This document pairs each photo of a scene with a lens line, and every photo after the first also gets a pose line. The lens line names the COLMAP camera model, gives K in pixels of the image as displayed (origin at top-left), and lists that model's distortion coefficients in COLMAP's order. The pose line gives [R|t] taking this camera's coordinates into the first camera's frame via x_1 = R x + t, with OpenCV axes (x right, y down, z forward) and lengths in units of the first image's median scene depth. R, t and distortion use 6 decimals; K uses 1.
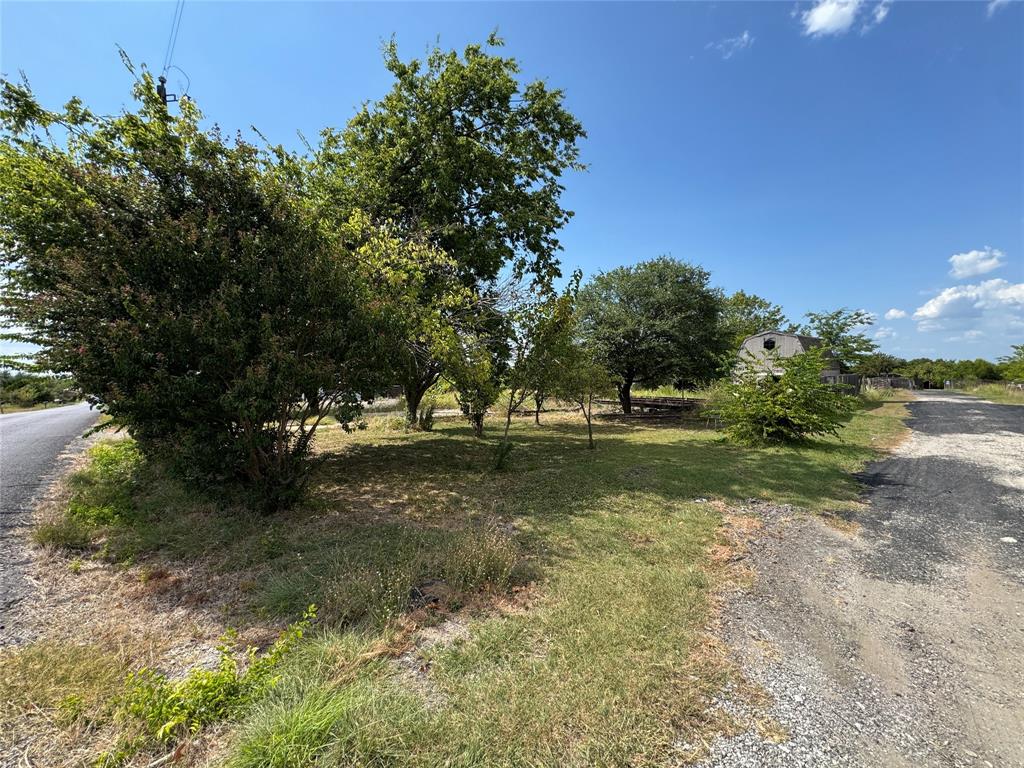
lens RADIAL K [[418.2, 0, 512.0], [0, 418.2, 384.0], [0, 0, 1]] dist [0.001302, -0.000324]
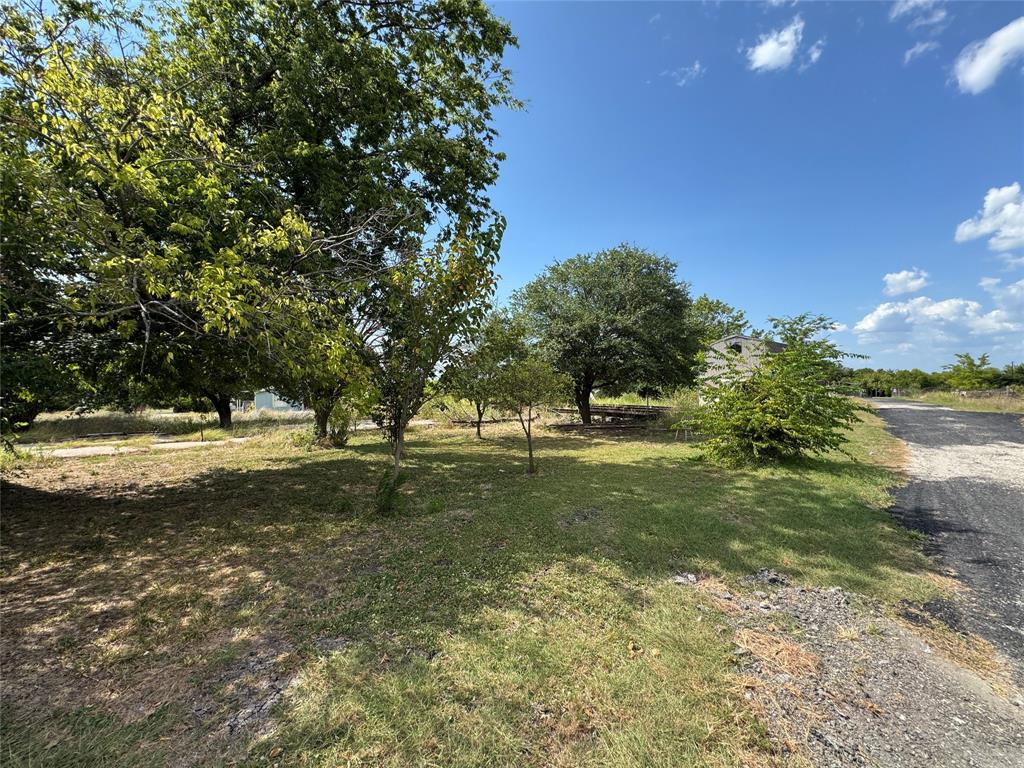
lens RADIAL K [[407.4, 0, 514.0], [0, 407.4, 384.4], [0, 0, 1]] dist [-0.000828, -0.000032]
pose [[0.997226, 0.000004, 0.074427, 0.070809], [0.001686, 0.999742, -0.022648, 0.008801], [-0.074408, 0.022711, 0.996969, 0.184395]]
